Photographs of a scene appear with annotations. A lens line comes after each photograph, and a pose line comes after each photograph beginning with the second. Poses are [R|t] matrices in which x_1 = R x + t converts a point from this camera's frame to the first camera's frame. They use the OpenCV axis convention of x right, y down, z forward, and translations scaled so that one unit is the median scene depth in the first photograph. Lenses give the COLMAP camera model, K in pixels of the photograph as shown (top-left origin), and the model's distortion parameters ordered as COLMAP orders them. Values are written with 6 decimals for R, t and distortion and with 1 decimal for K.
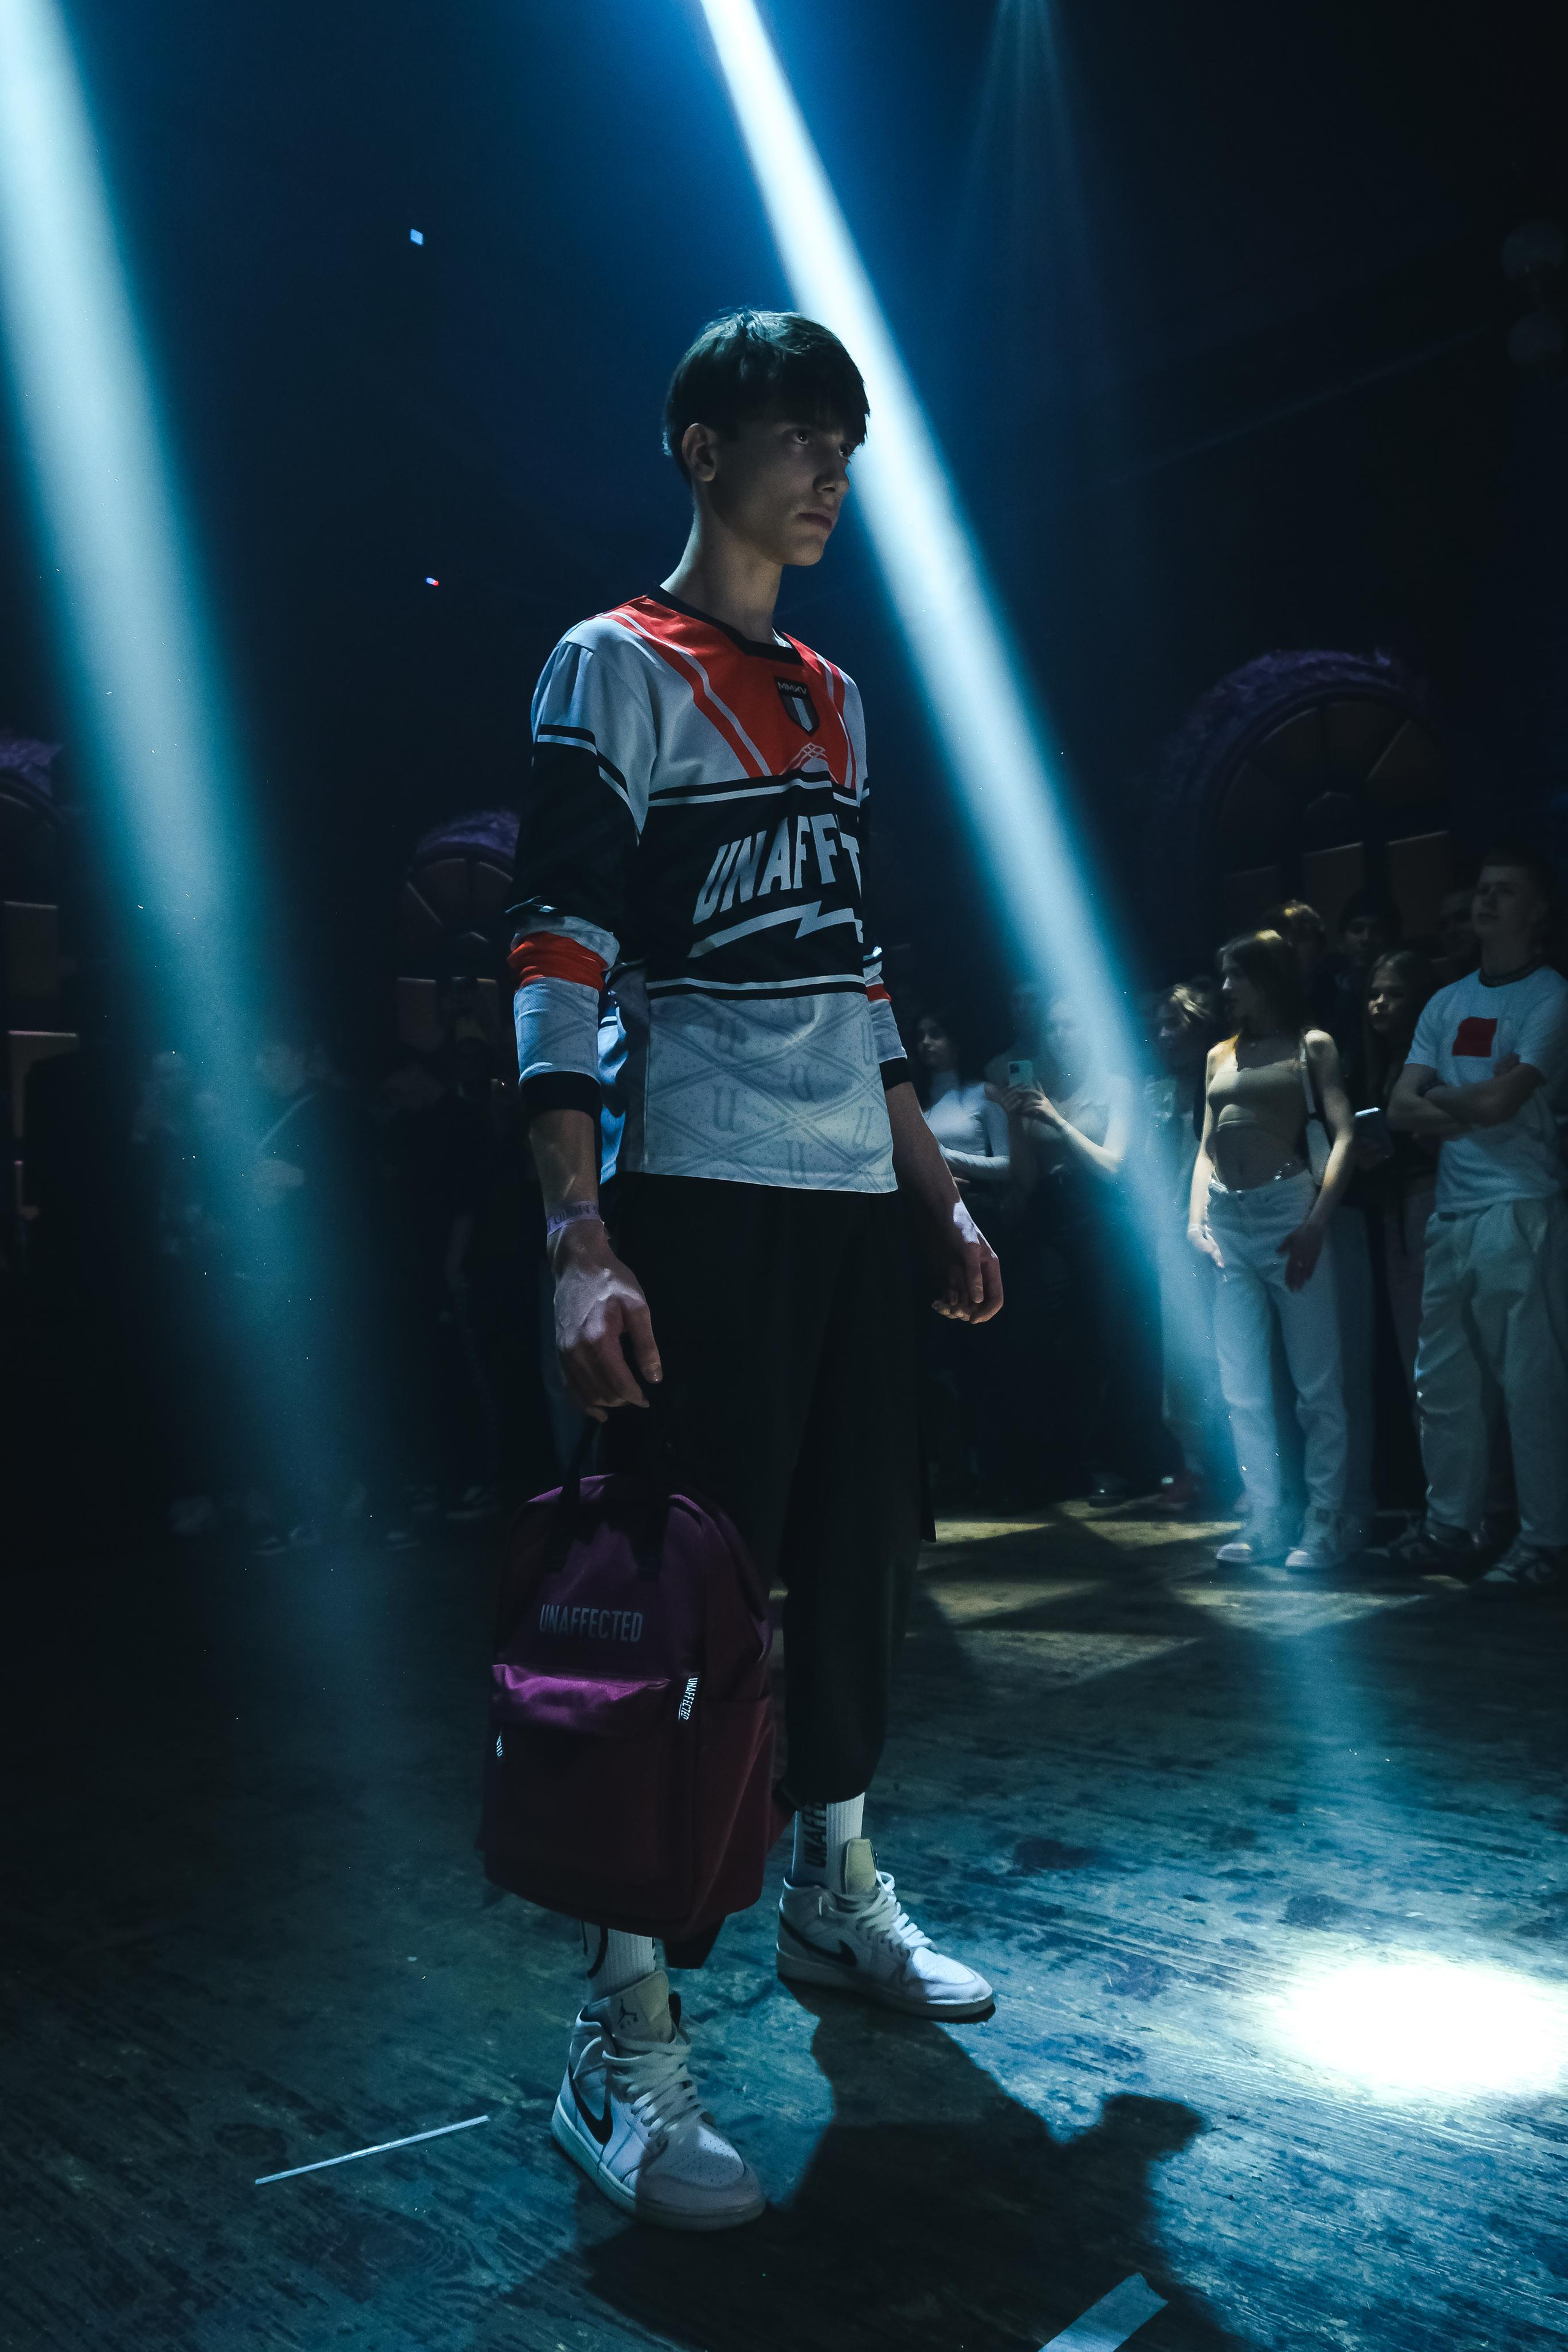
lens RADIAL K [[1903.5, 0, 780.4], [0, 1903.5, 1182.6], [0, 0, 1]] dist [-0.040320, 0.029261]
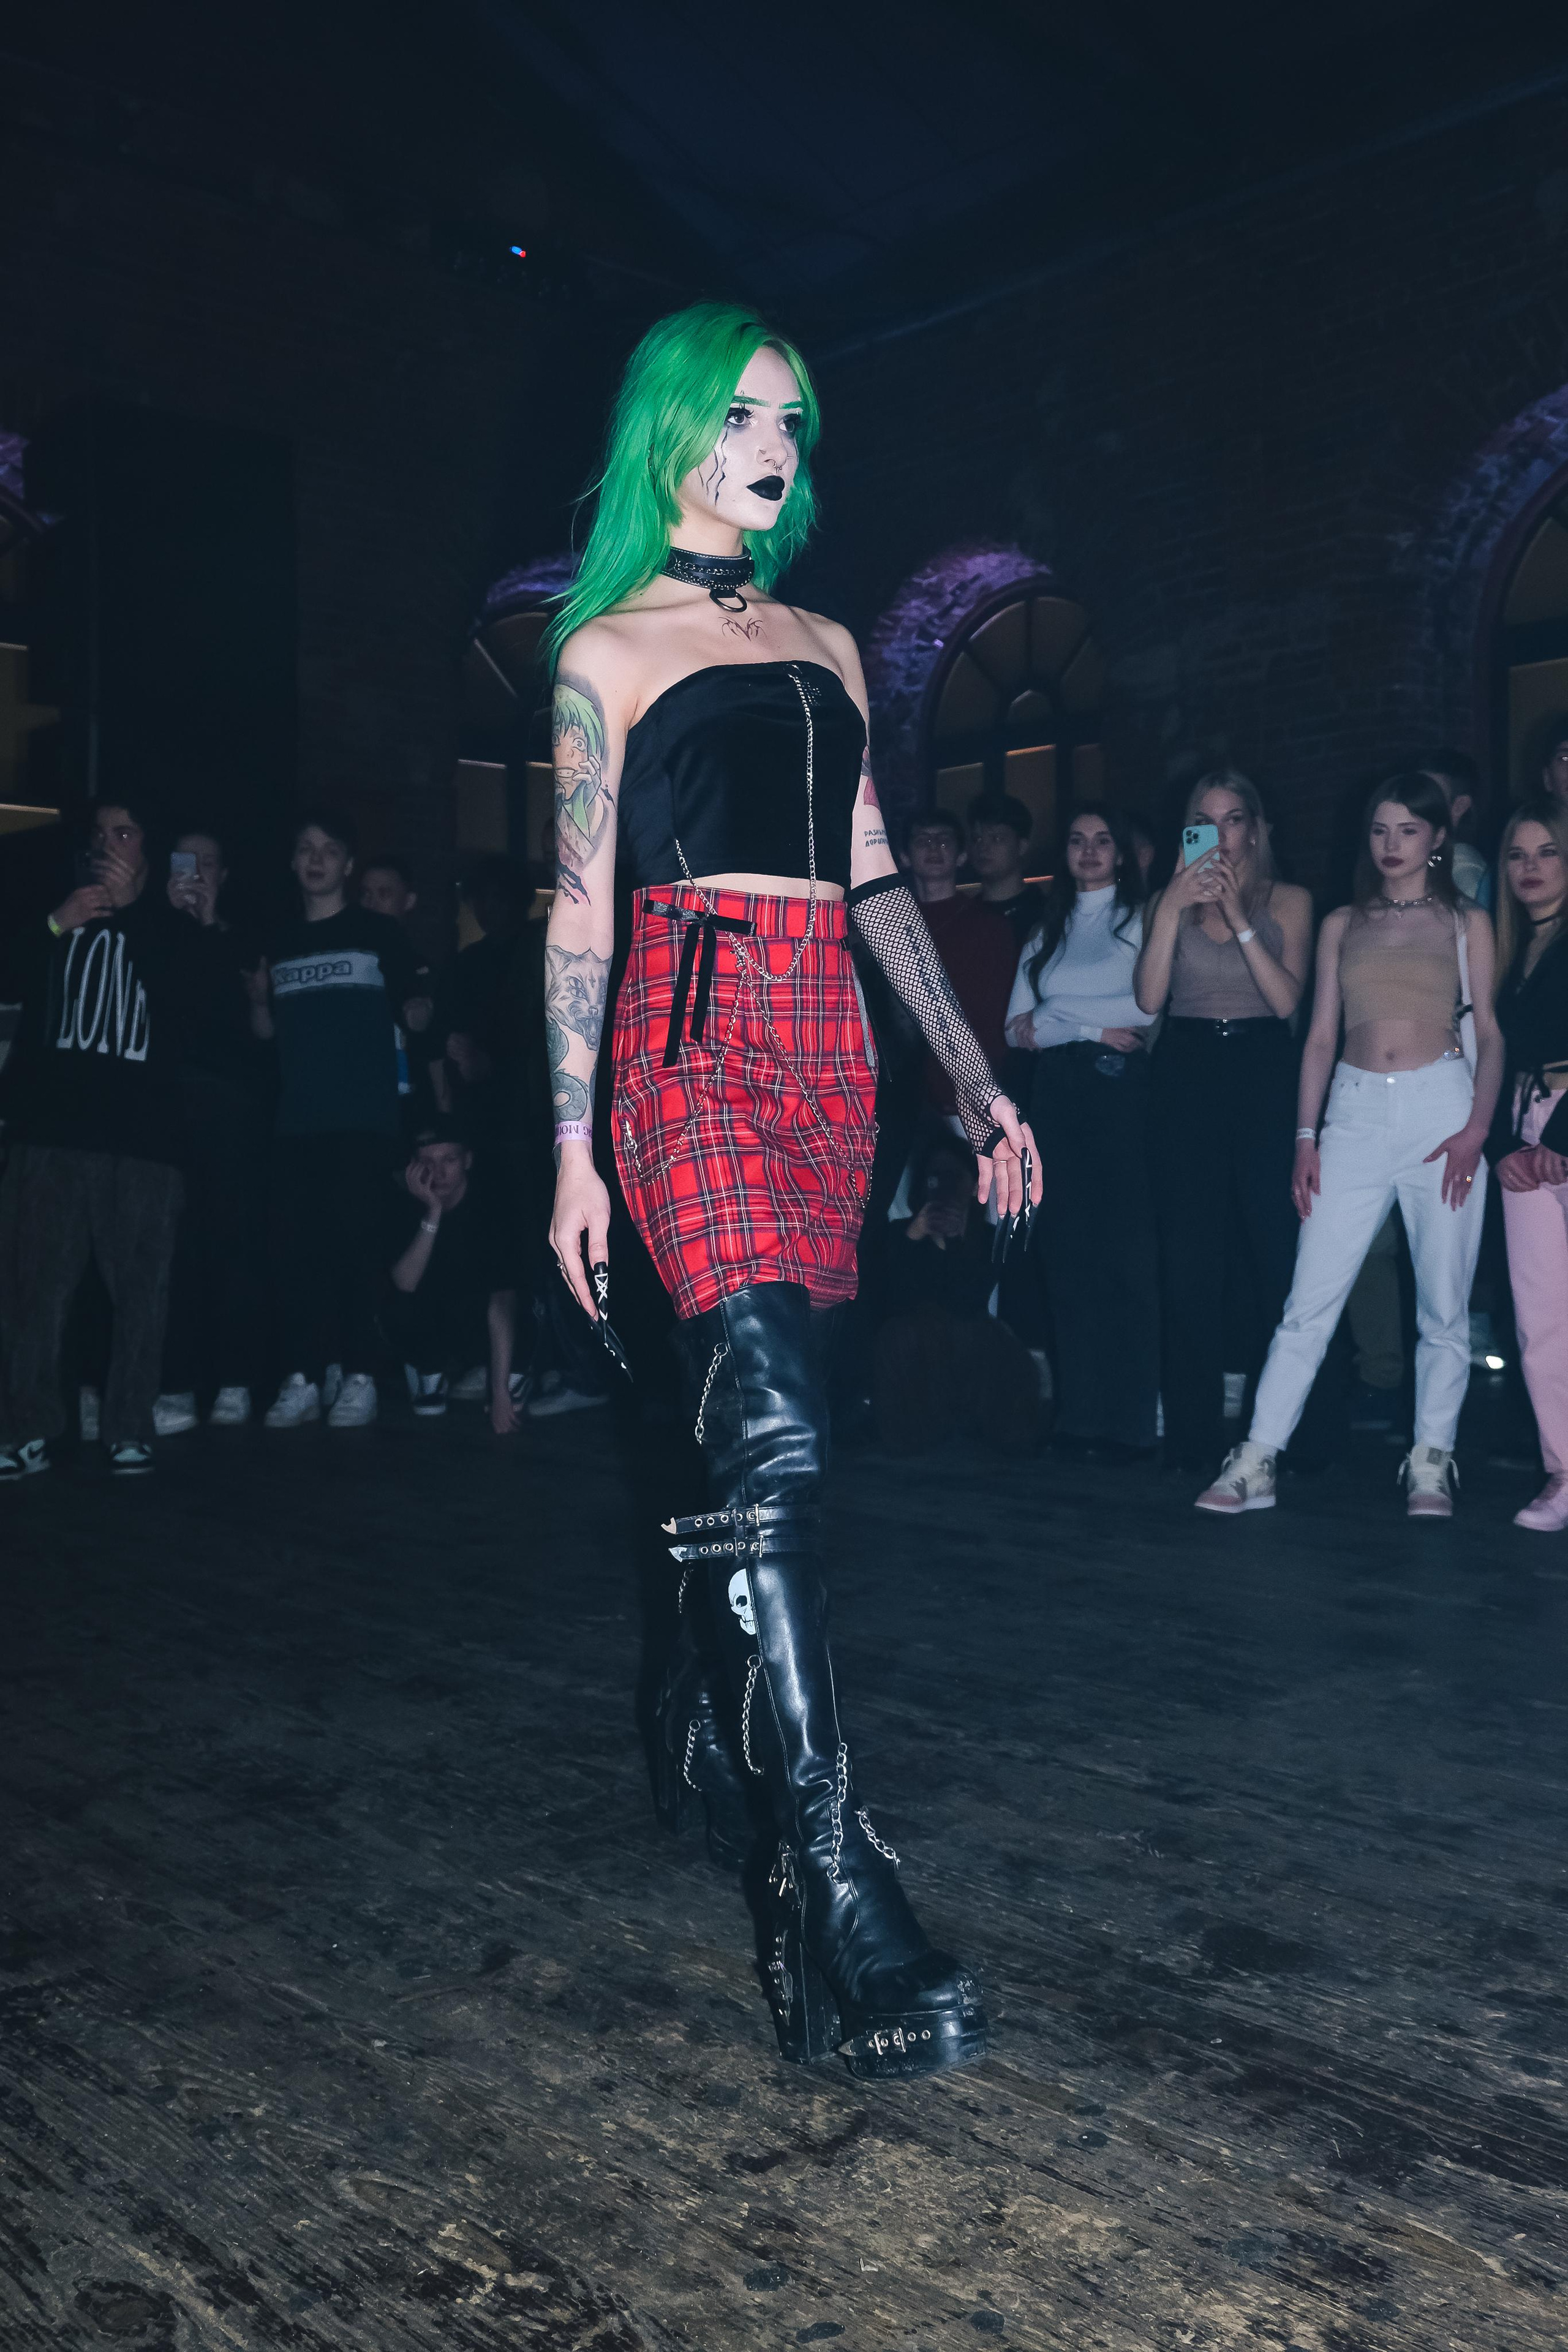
lens RADIAL K [[2298.1, 0, 787.3], [0, 2298.1, 1127.3], [0, 0, 1]] dist [0.000715, -0.006268]
pose [[0.997310, 0.047896, -0.055484, -0.003508], [-0.045753, 0.998181, 0.039266, 0.011923], [0.057264, -0.036622, 0.997687, 0.134461]]
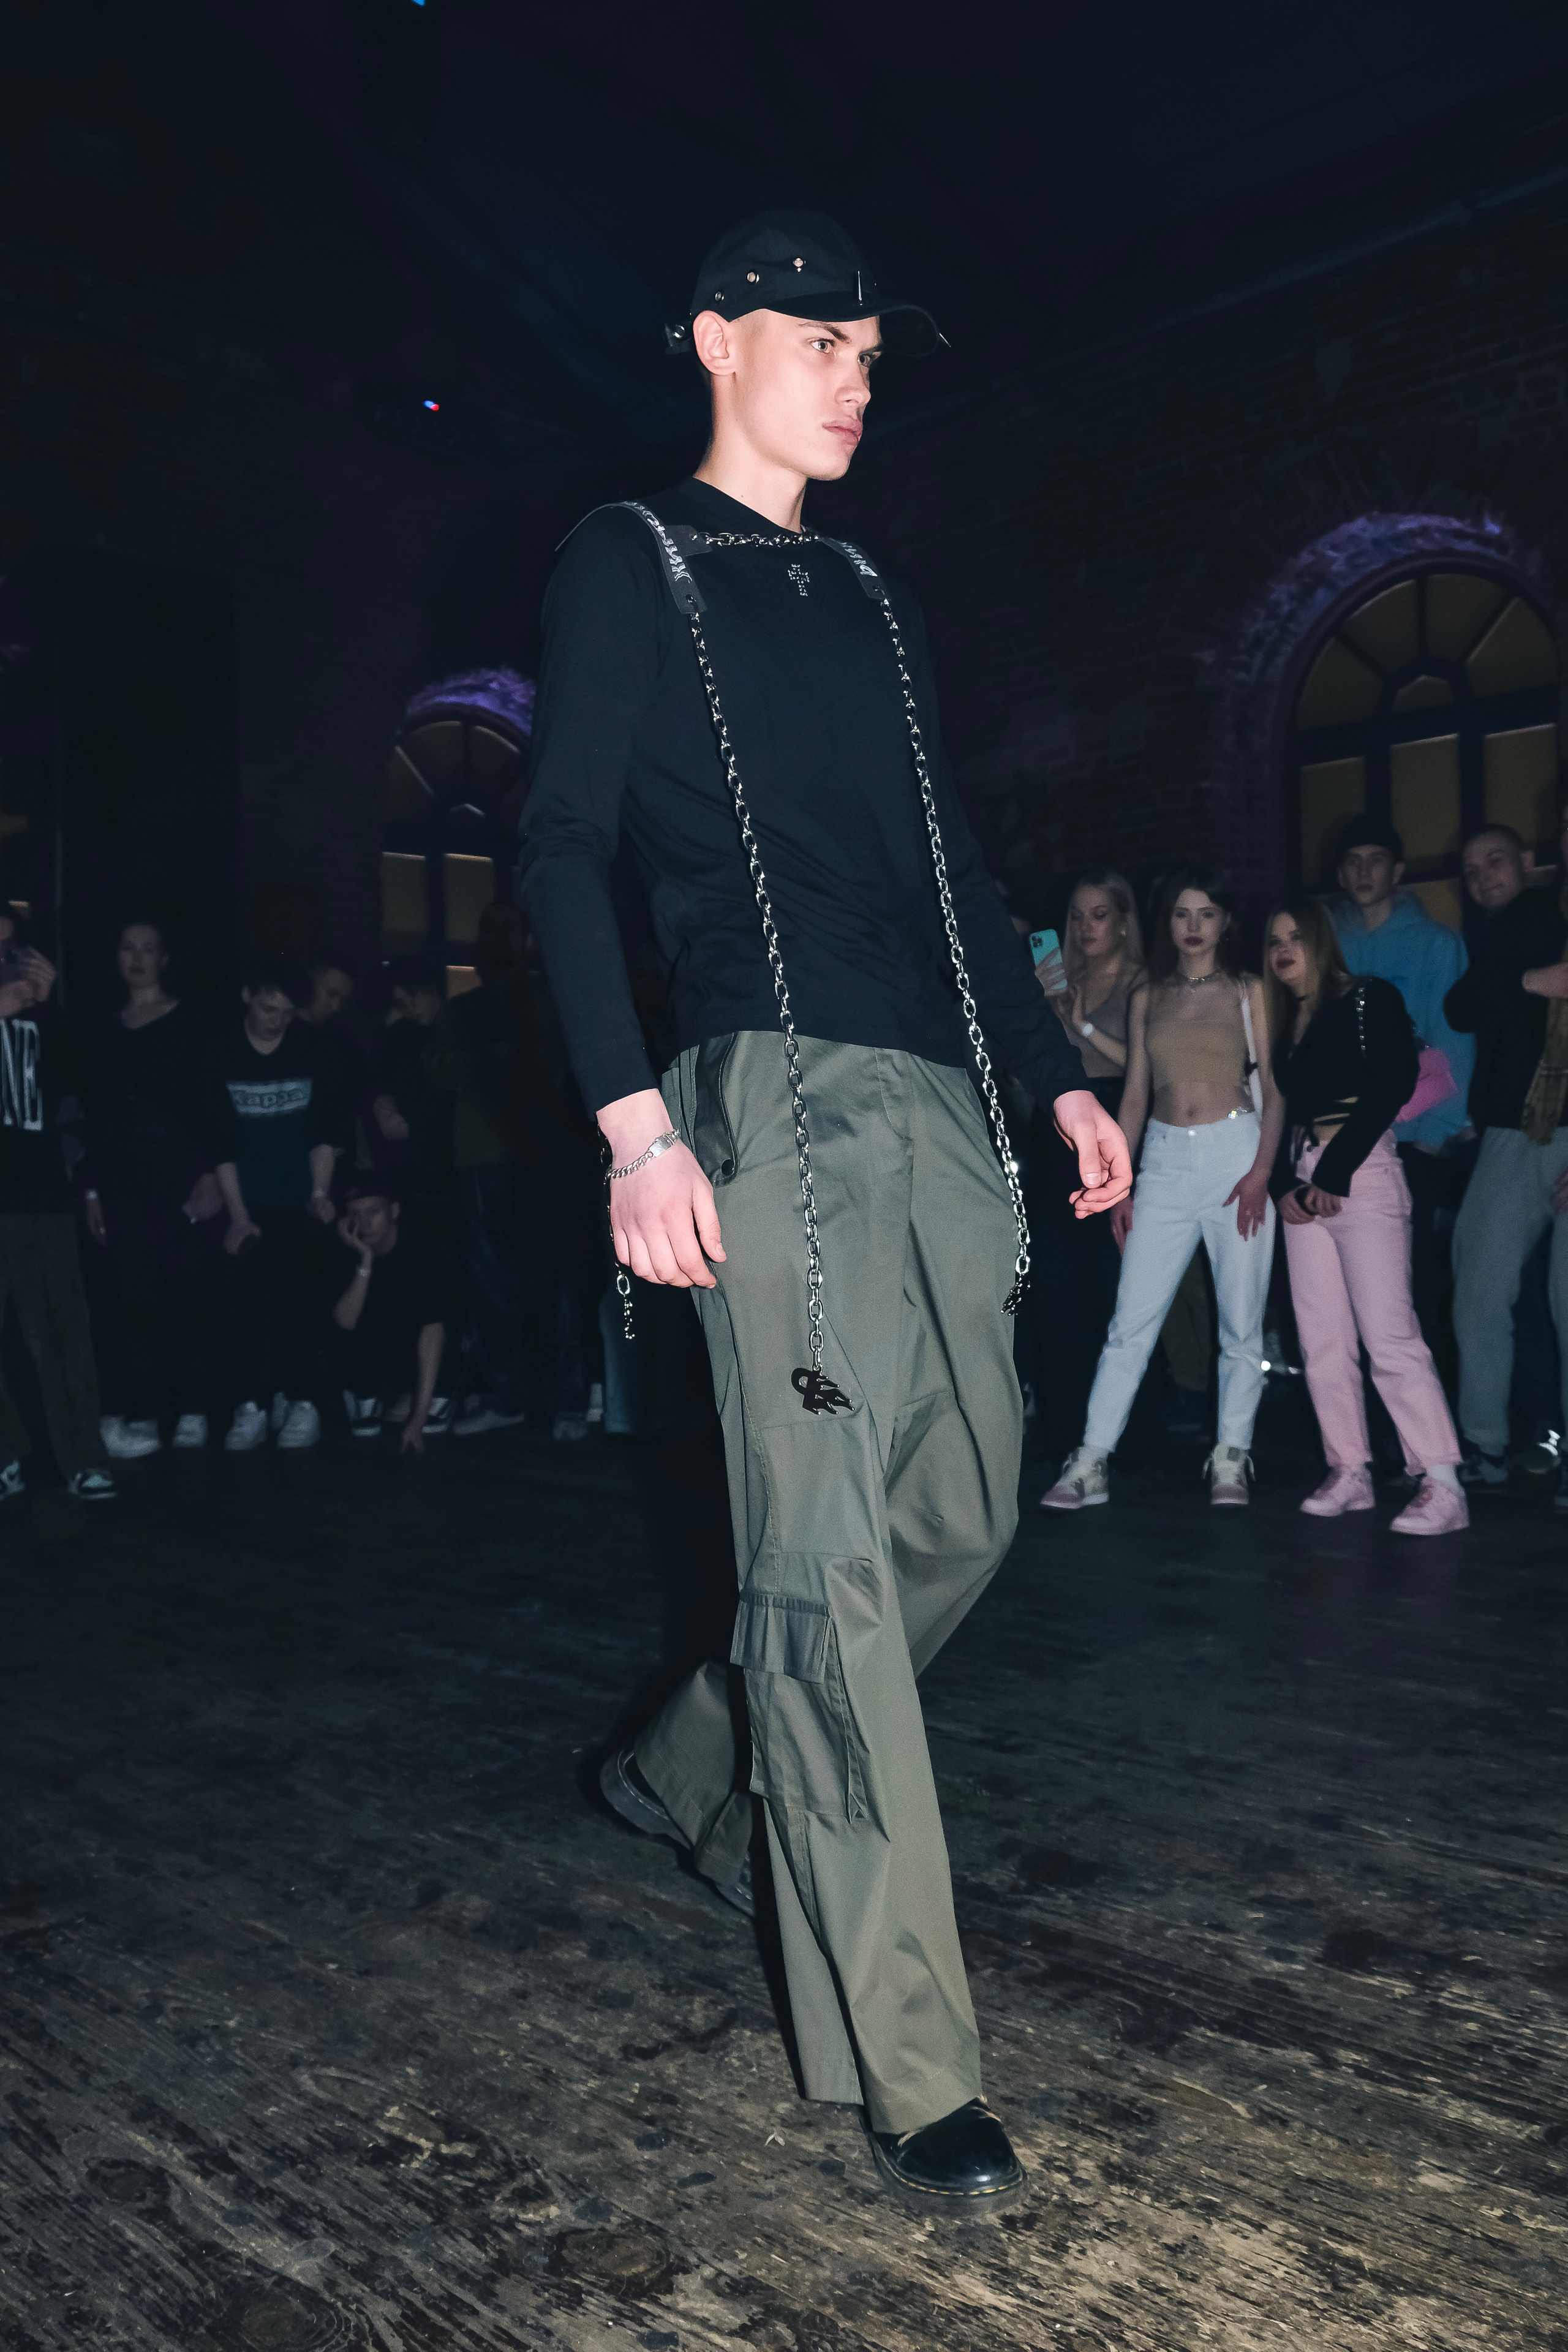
lens RADIAL K [[2054.6, 0, 769.2], [0, 2054.6, 1182.4], [0, 0, 1]] dist [-0.030226, 0.021467]
pose [[0.999379, 0.032391, -0.013871, 0.011680], [-0.031735, 0.998478, 0.045097, -0.005780], [0.015311, -0.044628, 0.998886, 0.066692]]
